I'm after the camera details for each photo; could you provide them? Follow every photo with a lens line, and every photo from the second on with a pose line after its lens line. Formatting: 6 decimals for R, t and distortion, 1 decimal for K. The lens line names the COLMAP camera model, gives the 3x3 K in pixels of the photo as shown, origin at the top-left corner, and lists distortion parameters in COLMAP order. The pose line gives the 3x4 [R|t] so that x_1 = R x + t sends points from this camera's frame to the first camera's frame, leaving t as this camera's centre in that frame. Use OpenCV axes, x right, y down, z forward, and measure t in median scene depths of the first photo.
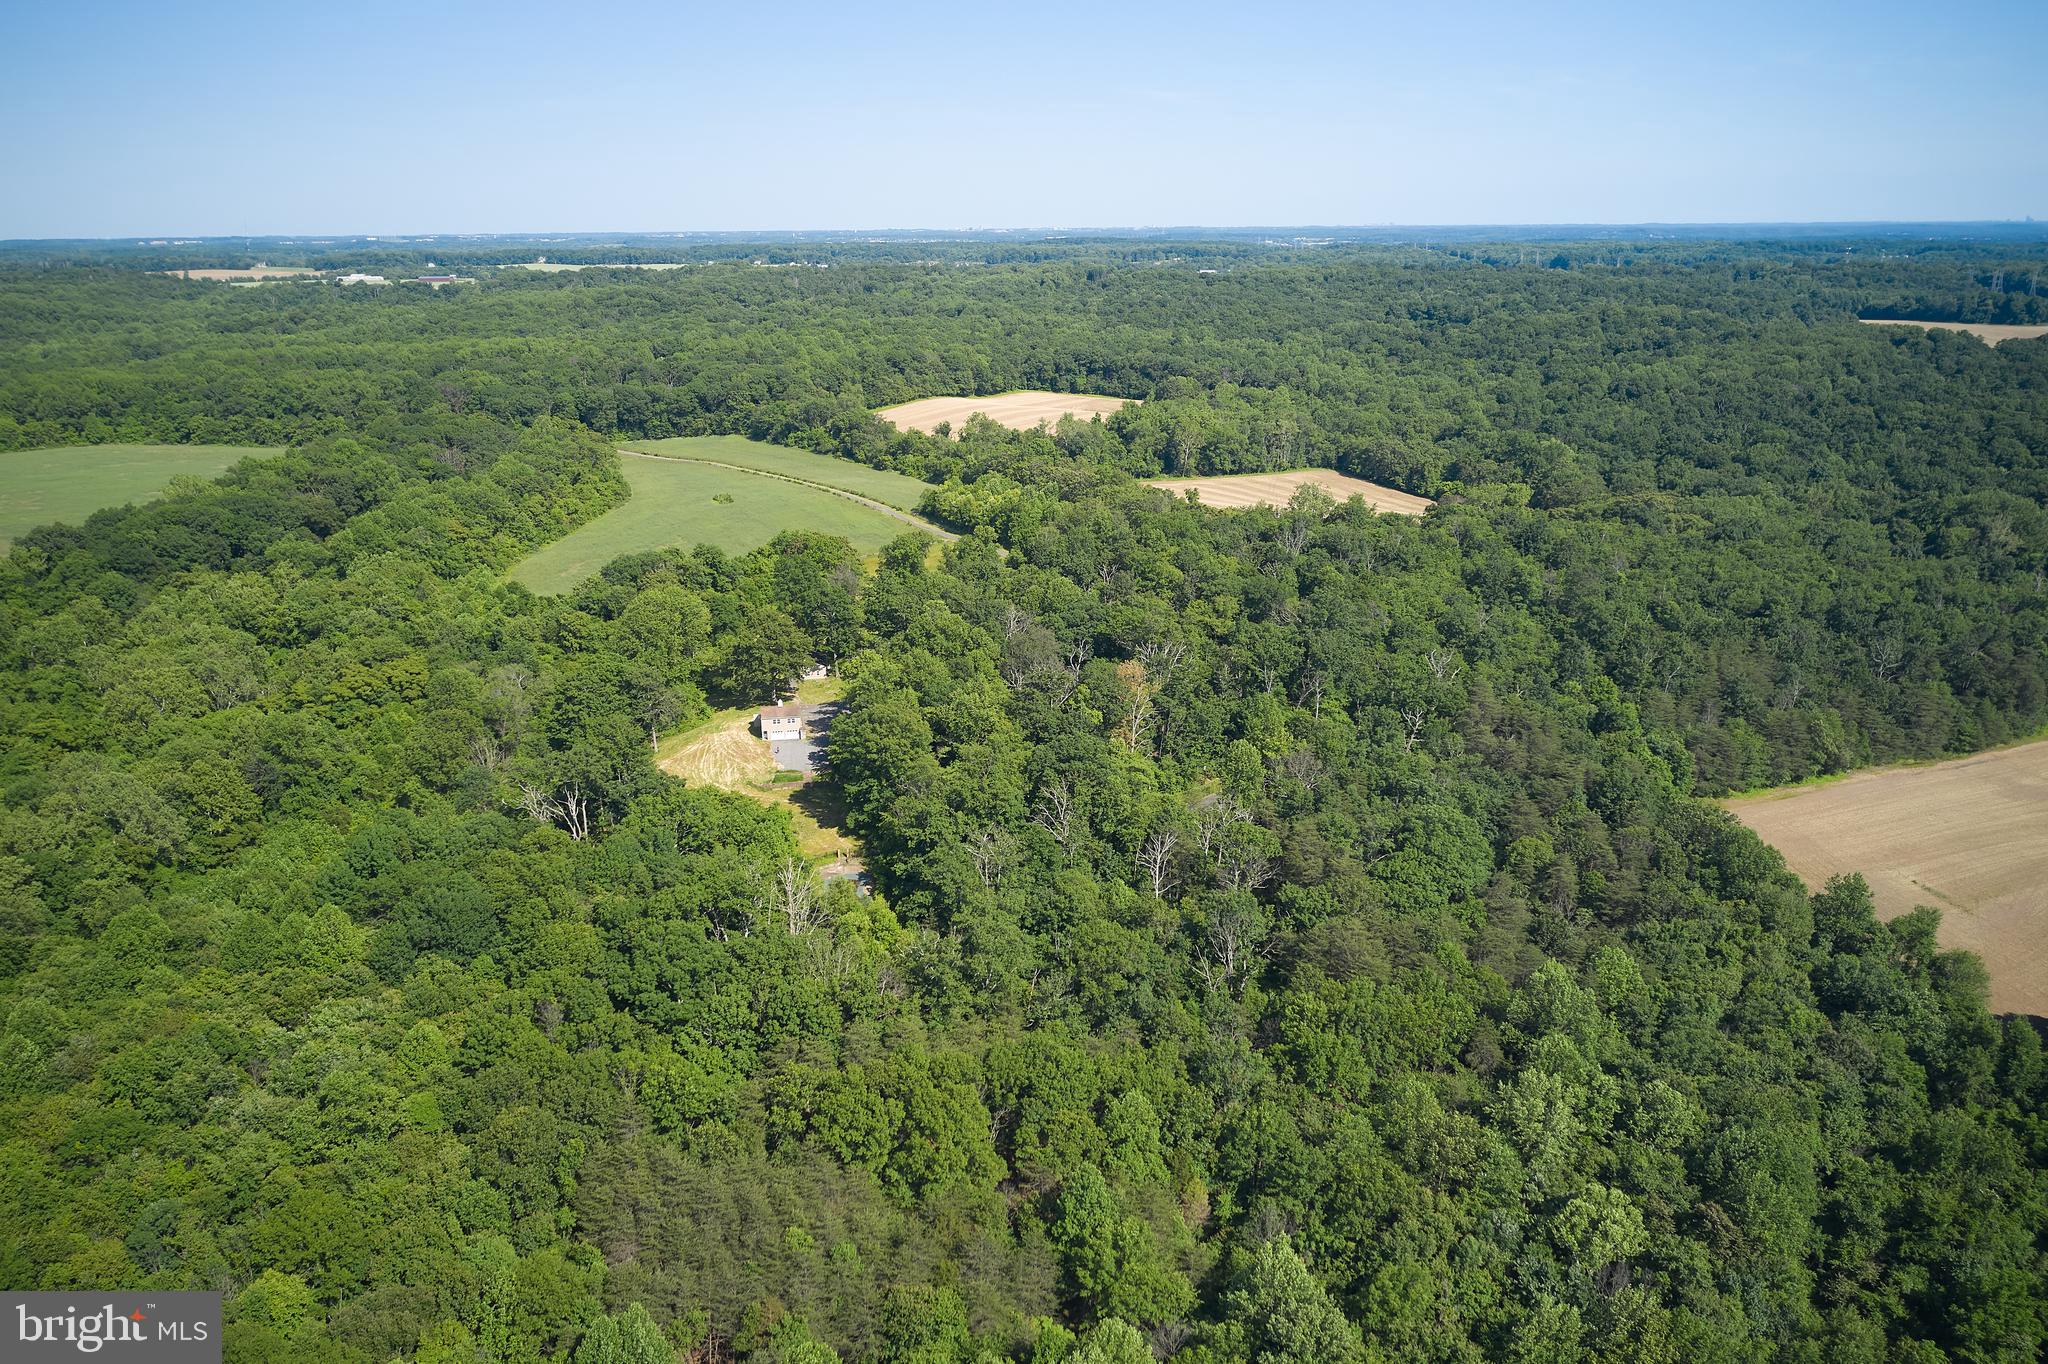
lens RADIAL K [[1615.6, 0, 1019.1], [0, 1615.6, 677.3], [0, 0, 1]] dist [-0.008833, -0.001246]
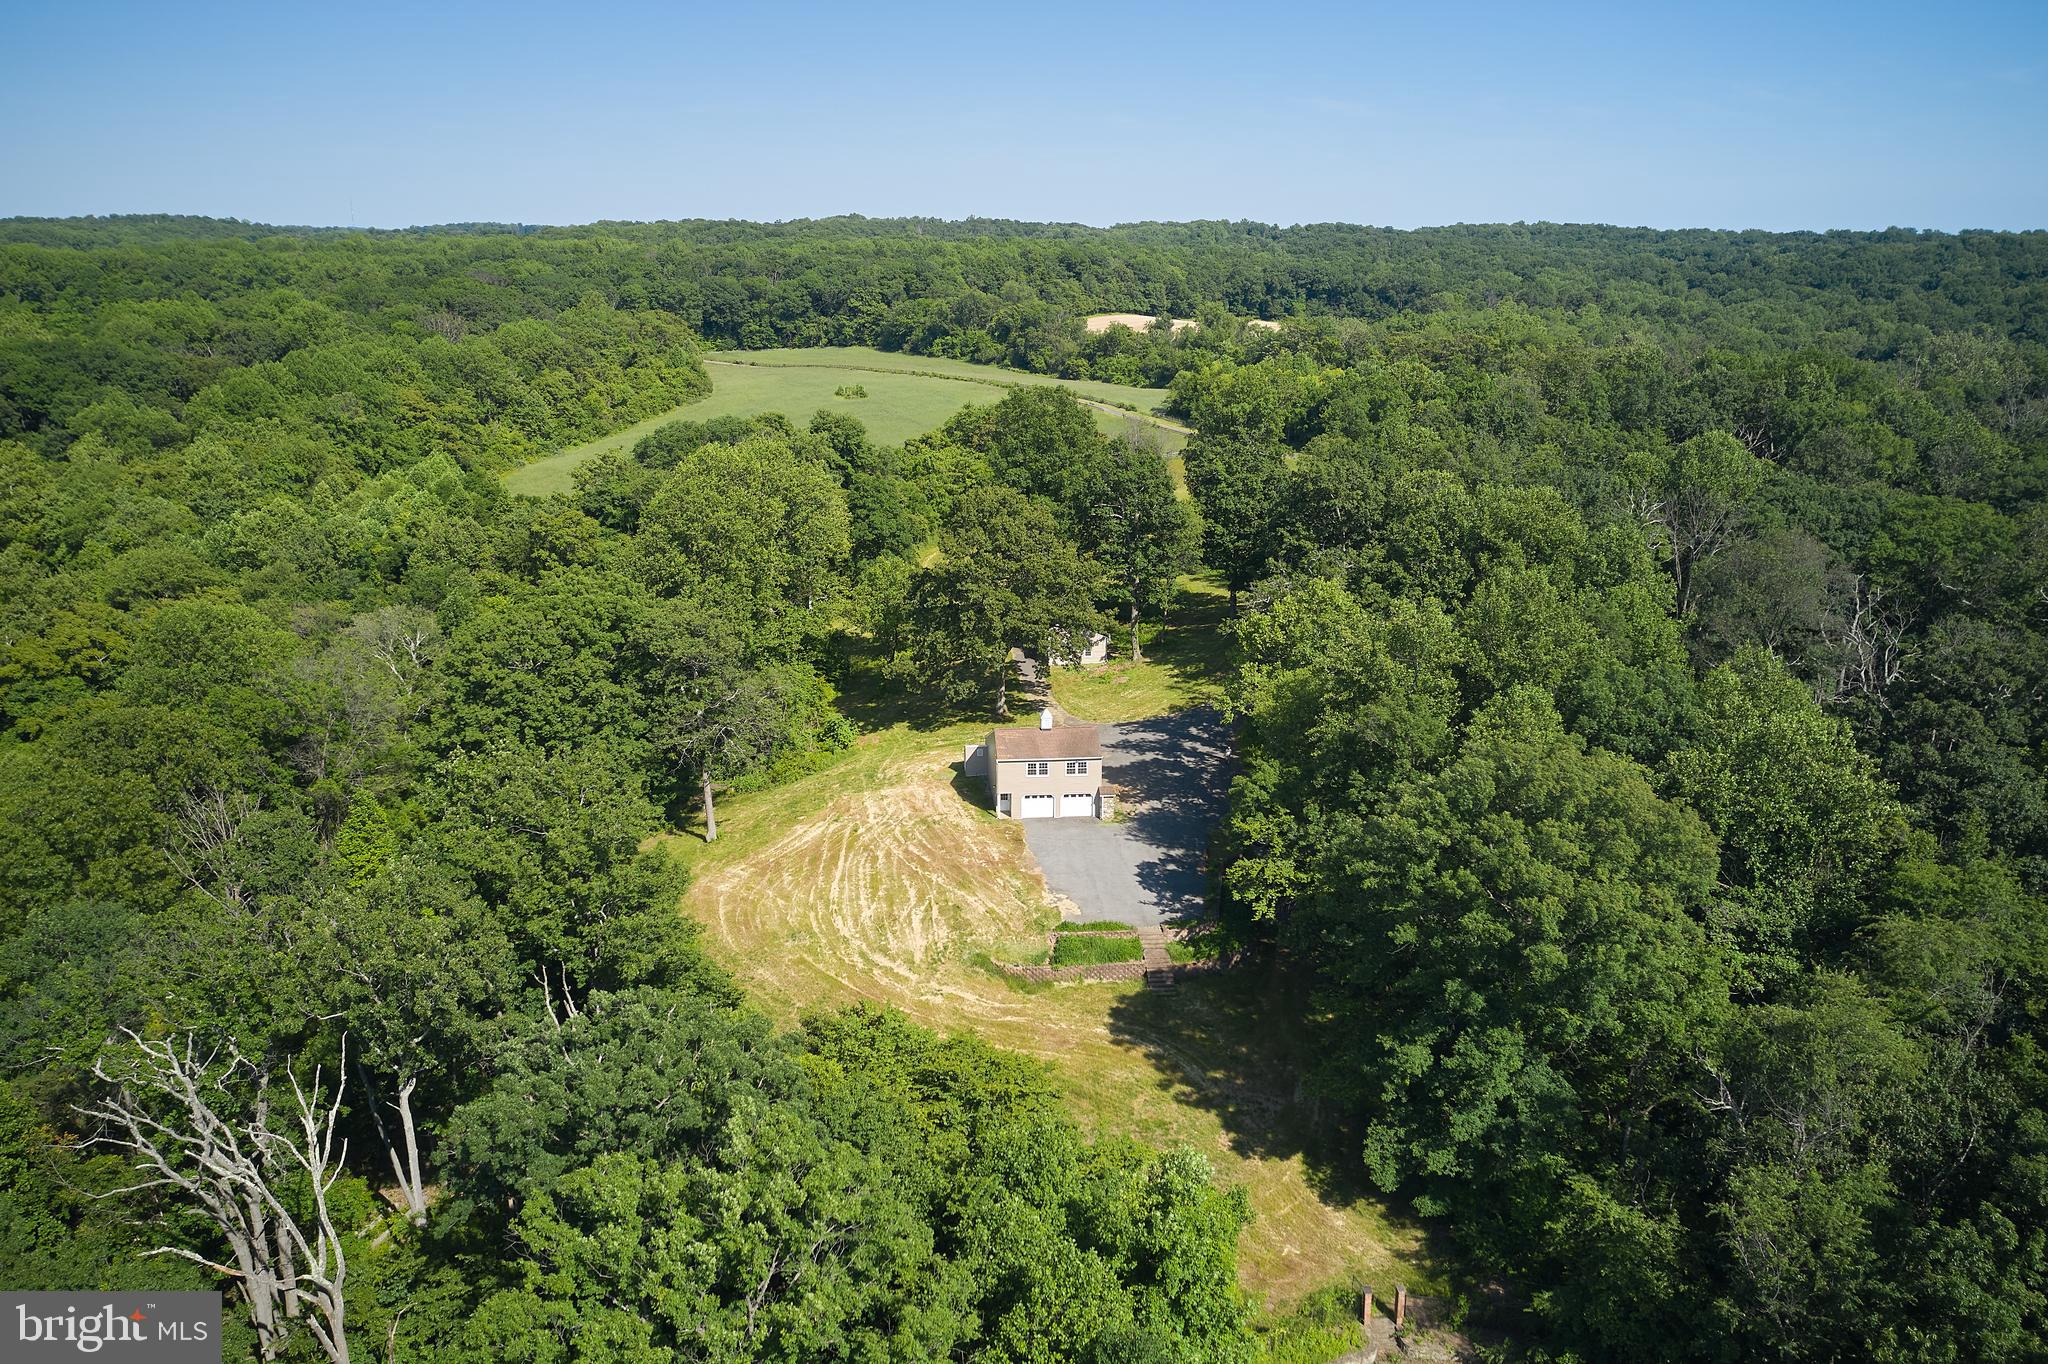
lens RADIAL K [[1664.9, 0, 1024.0], [0, 1664.9, 682.0], [0, 0, 1]] dist [-0.020855, 0.015752]
pose [[0.997843, 0.032007, -0.057311, -0.113467], [-0.032186, 0.999479, -0.002204, 0.007265], [0.057211, 0.004044, 0.998354, 0.533653]]
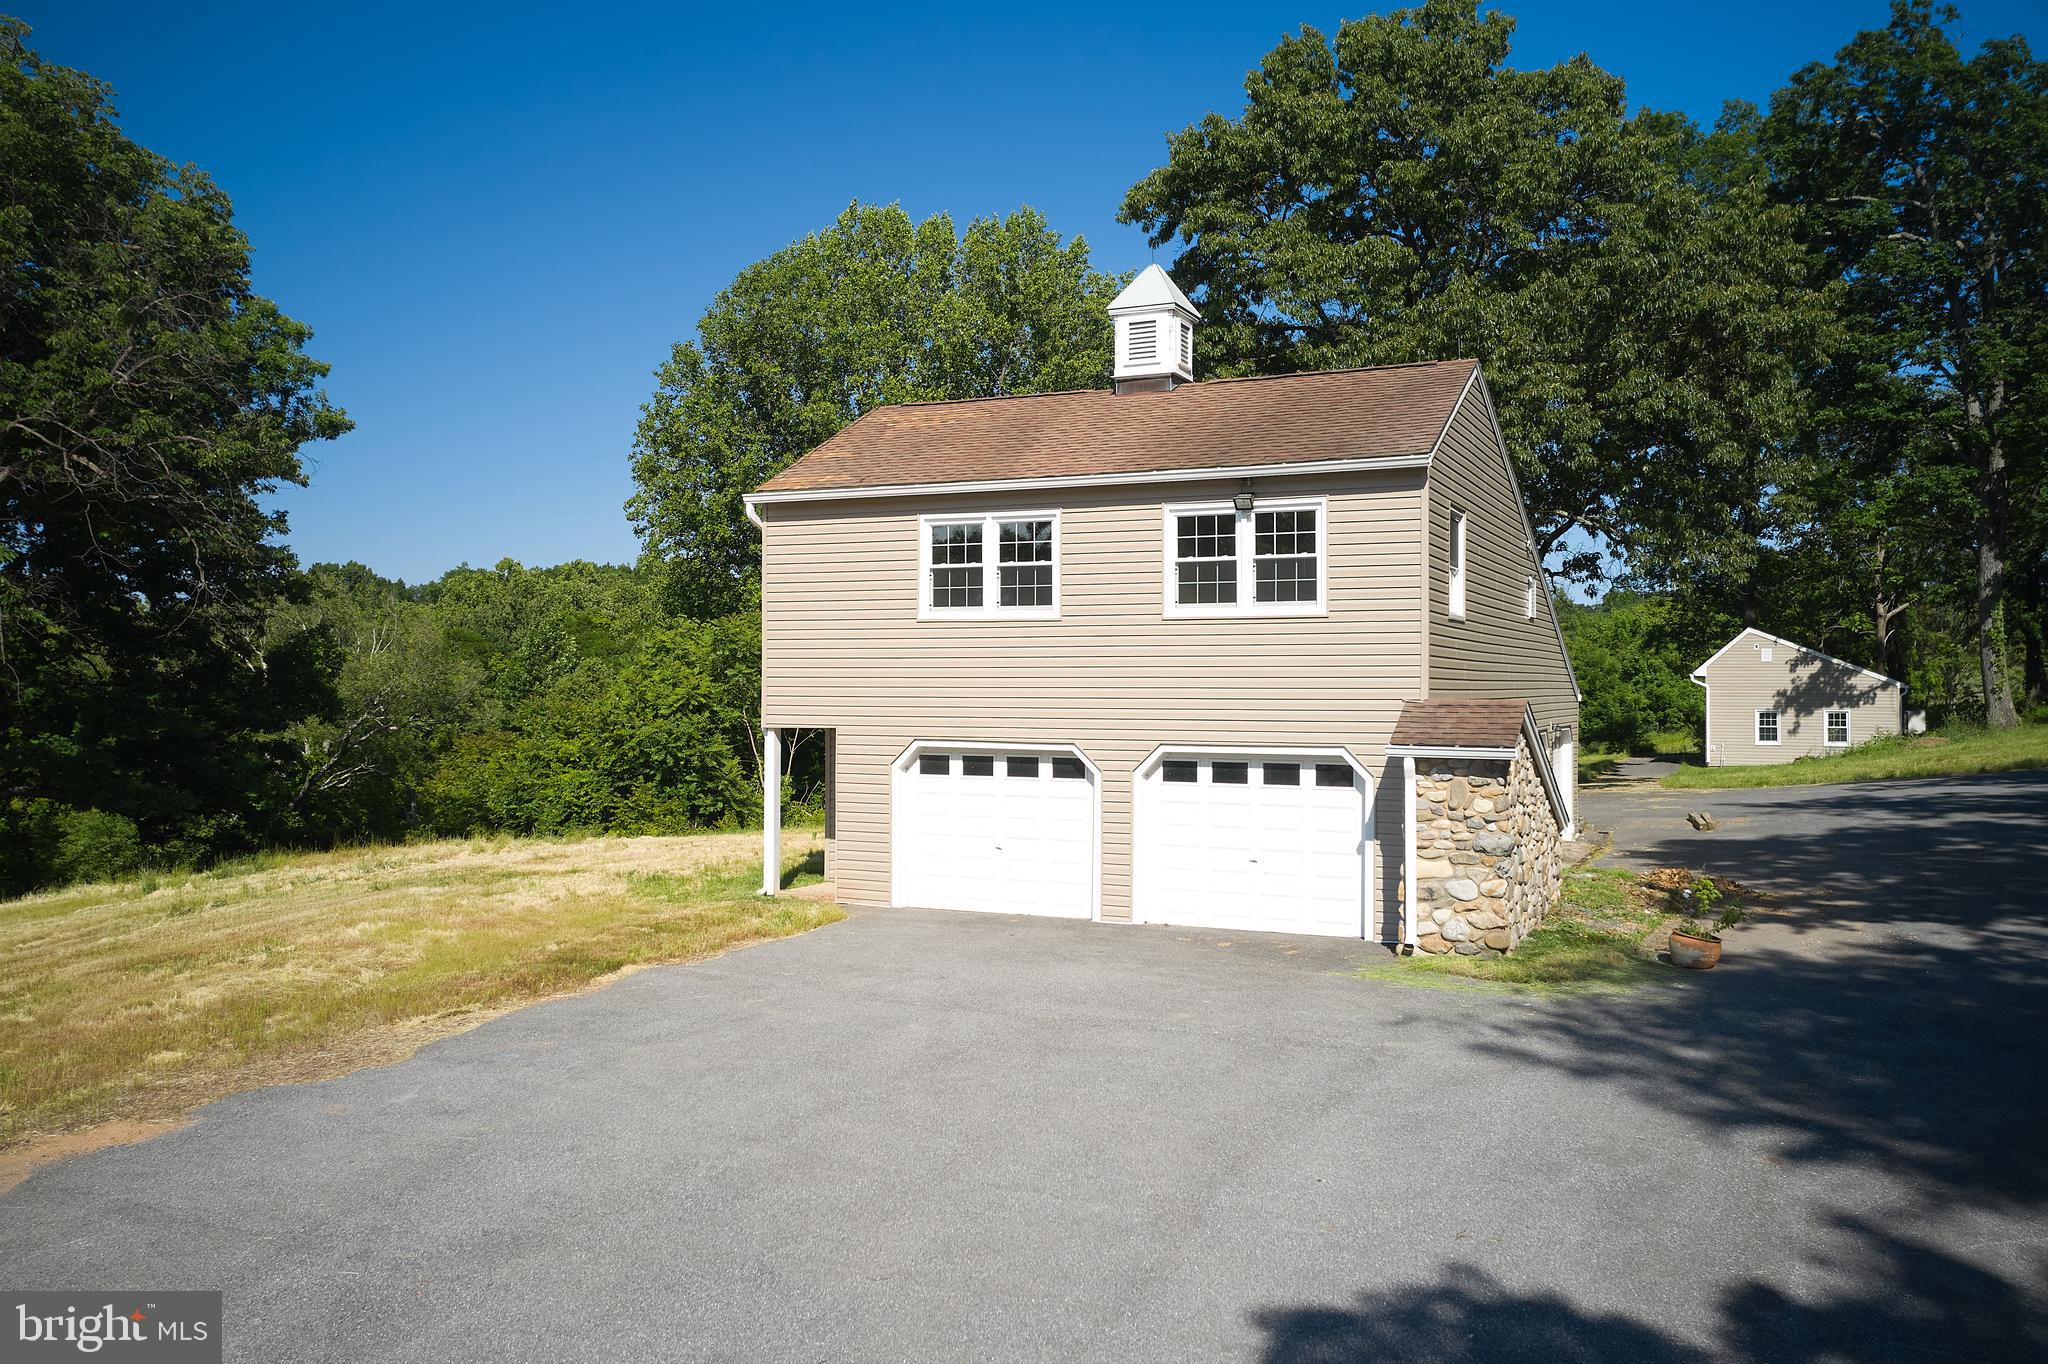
lens RADIAL K [[1615.6, 0, 1019.1], [0, 1615.6, 677.3], [0, 0, 1]] dist [-0.008833, -0.001246]
pose [[0.831767, 0.016954, -0.554866, -0.102074], [-0.167103, 0.960820, -0.221137, 0.036881], [0.529378, 0.276654, 0.802011, 0.822139]]
